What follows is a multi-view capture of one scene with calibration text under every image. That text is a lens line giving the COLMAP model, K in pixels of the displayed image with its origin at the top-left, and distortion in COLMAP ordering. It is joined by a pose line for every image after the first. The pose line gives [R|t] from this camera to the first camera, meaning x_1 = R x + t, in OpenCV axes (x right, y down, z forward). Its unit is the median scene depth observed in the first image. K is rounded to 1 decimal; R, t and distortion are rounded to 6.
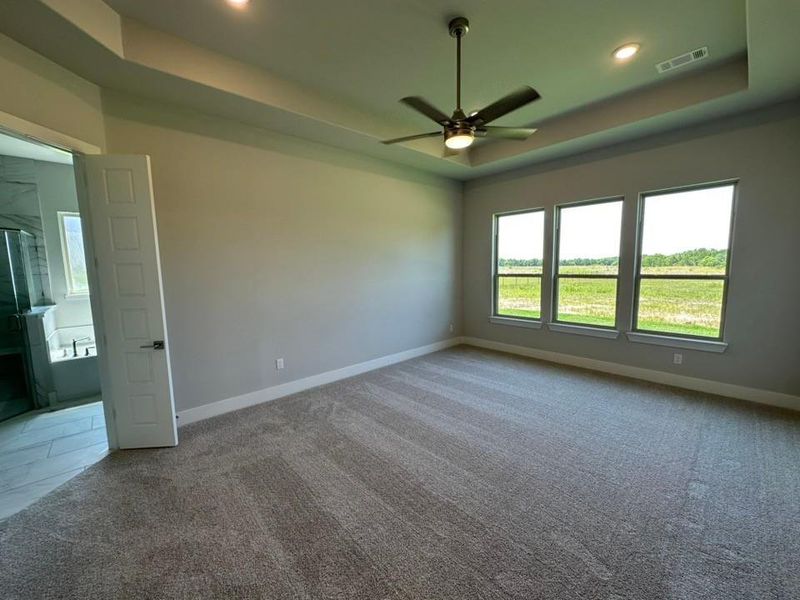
lens RADIAL K [[318.2, 0, 401.7], [0, 318.2, 301.0], [0, 0, 1]] dist [0.001794, 0.000286]
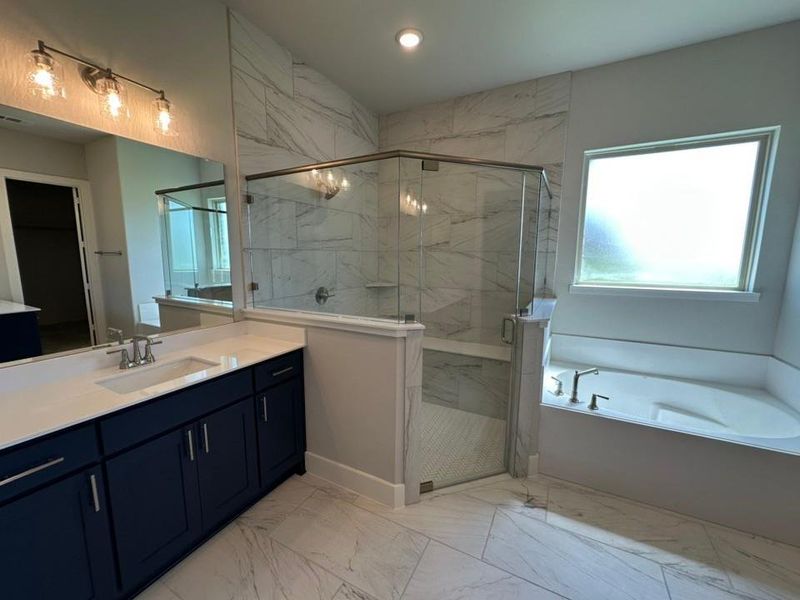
lens RADIAL K [[318.2, 0, 402.1], [0, 318.2, 302.8], [0, 0, 1]] dist [0.001794, 0.000286]
pose [[0.335252, 0.151304, -0.929900, -0.596358], [-0.118584, 0.985947, 0.117671, -0.020411], [0.934636, 0.070821, 0.348483, 0.488216]]
